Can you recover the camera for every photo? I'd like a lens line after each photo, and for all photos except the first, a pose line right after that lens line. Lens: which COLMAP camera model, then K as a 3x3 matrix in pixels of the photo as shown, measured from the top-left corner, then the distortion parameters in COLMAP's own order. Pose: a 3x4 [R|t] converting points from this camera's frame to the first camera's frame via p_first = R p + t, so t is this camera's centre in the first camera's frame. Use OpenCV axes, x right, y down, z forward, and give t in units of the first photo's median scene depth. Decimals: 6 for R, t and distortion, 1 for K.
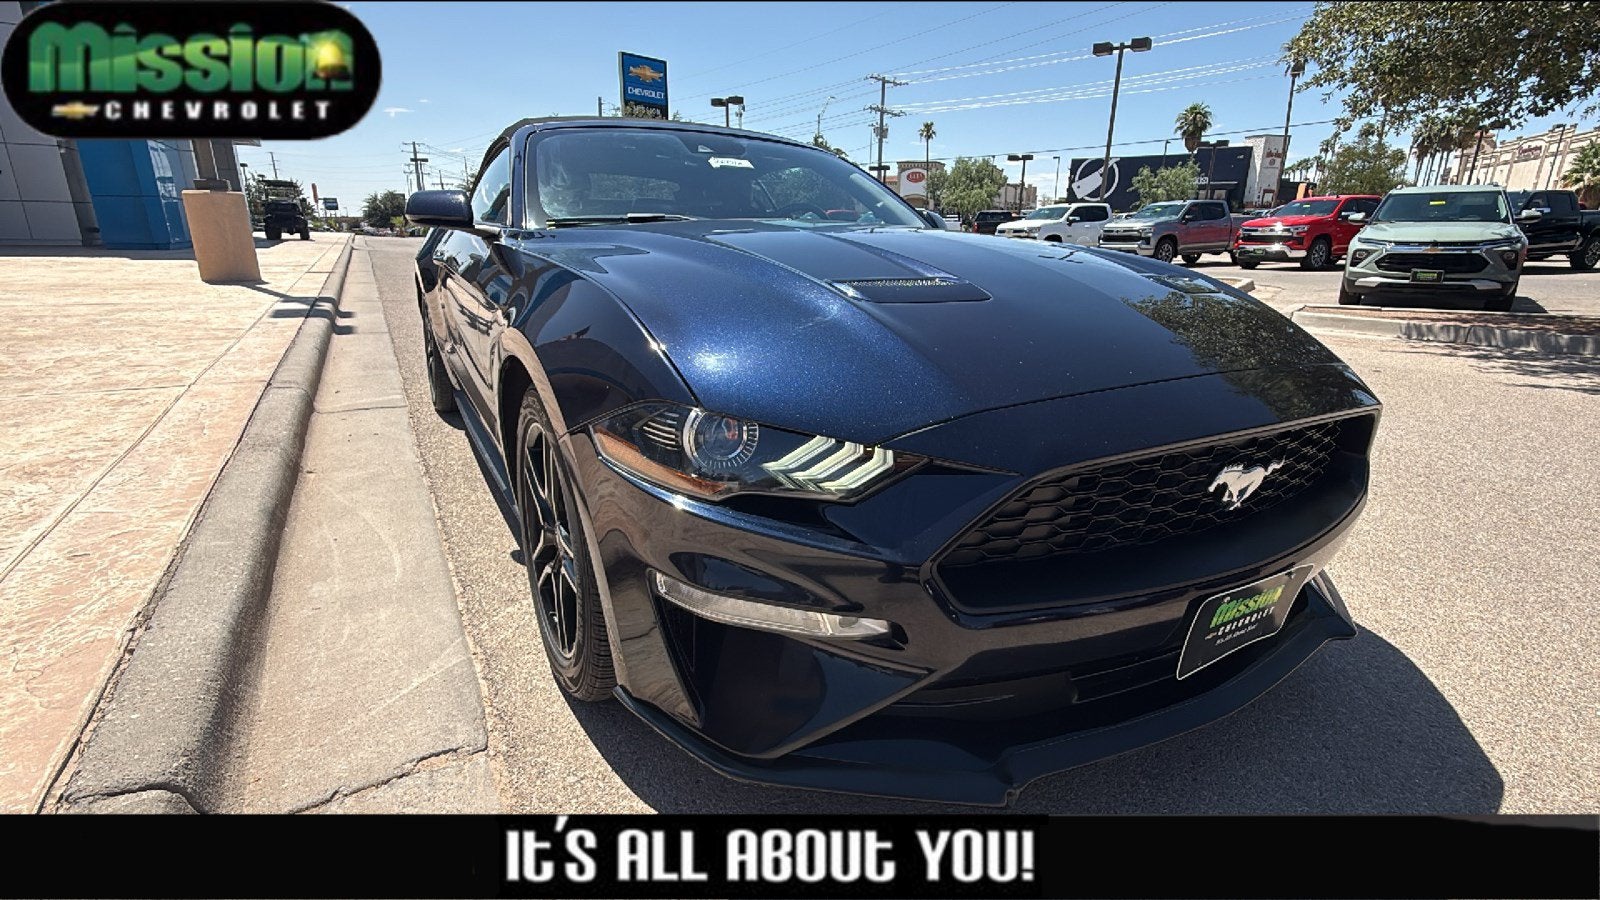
lens RADIAL K [[729.7, 0, 800.0], [0, 729.7, 452.4], [0, 0, 1]] dist [0.002169, -0.000738]
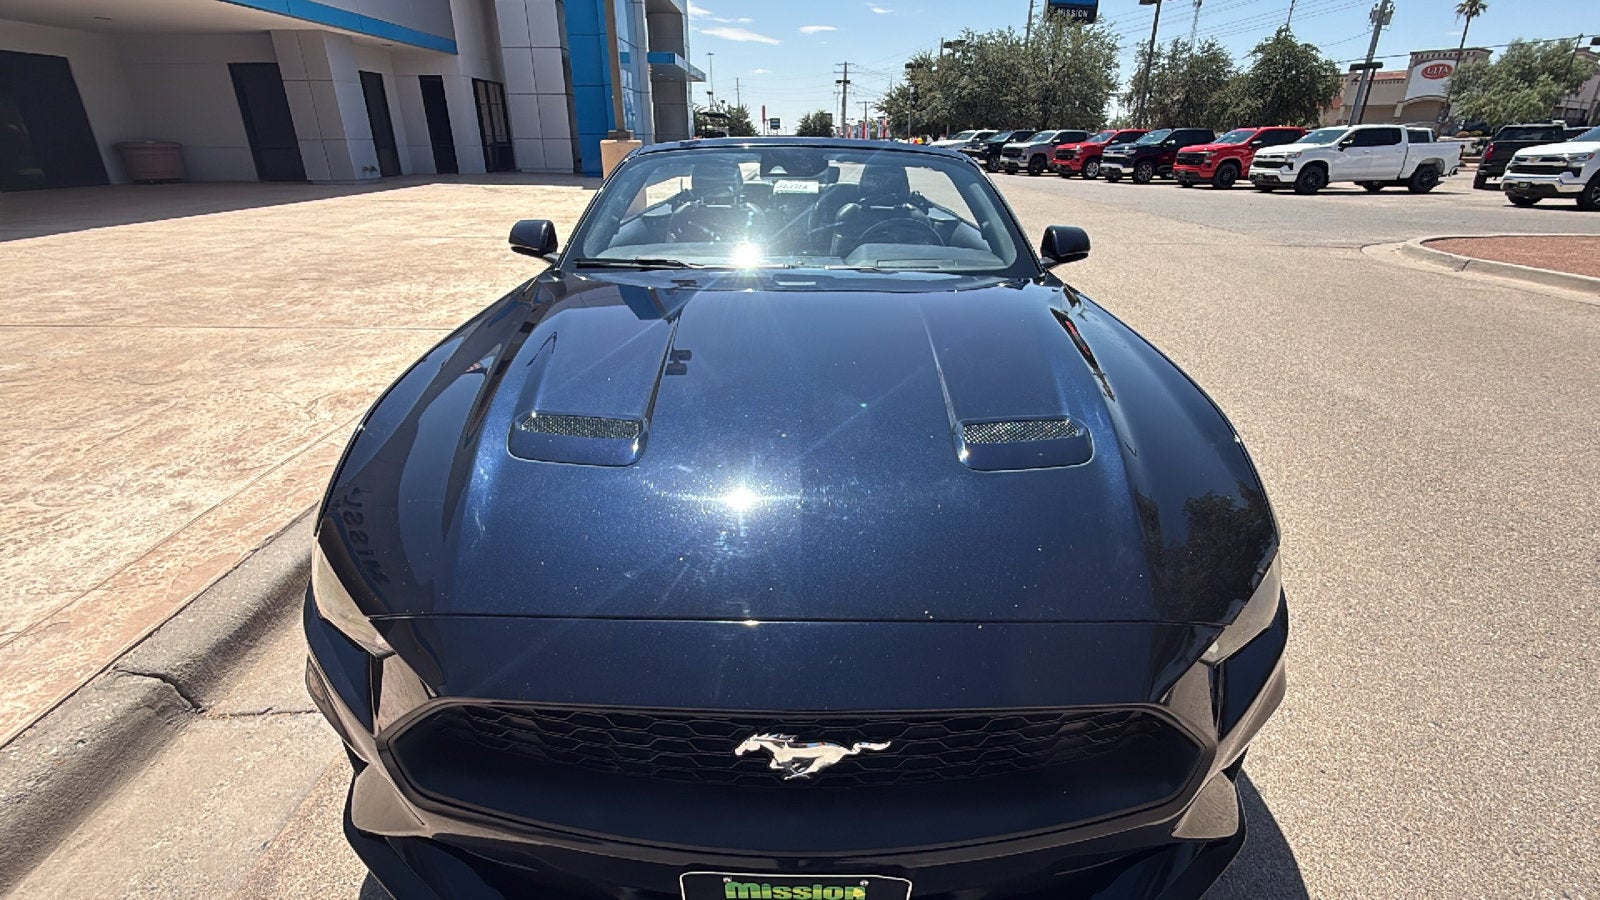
lens RADIAL K [[732.7, 0, 800.2], [0, 732.7, 451.1], [0, 0, 1]] dist [0.001849, -0.000661]
pose [[0.868012, 0.184892, -0.460837, 0.172247], [-0.137878, 0.981340, 0.134023, -0.074641], [0.477017, -0.052794, 0.877307, 0.059478]]
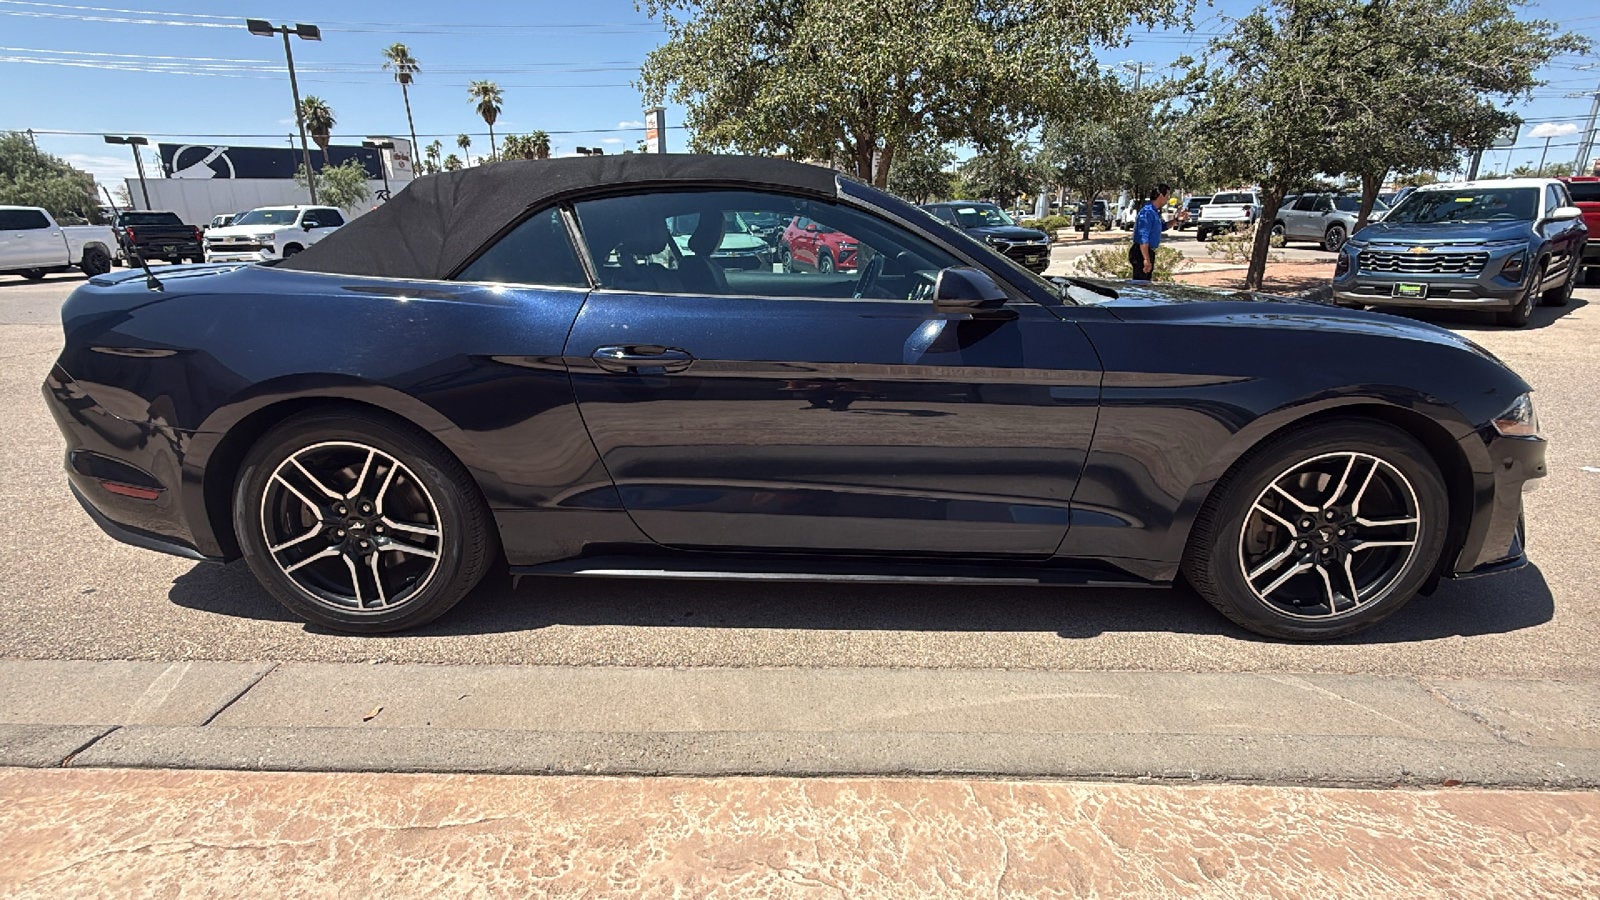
lens RADIAL K [[729.7, 0, 800.0], [0, 729.7, 452.4], [0, 0, 1]] dist [0.002169, -0.000738]
pose [[0.501253, -0.261564, 0.824821, -0.451802], [0.259169, 0.954841, 0.145296, -0.112131], [-0.825577, 0.140938, 0.546406, 0.248422]]
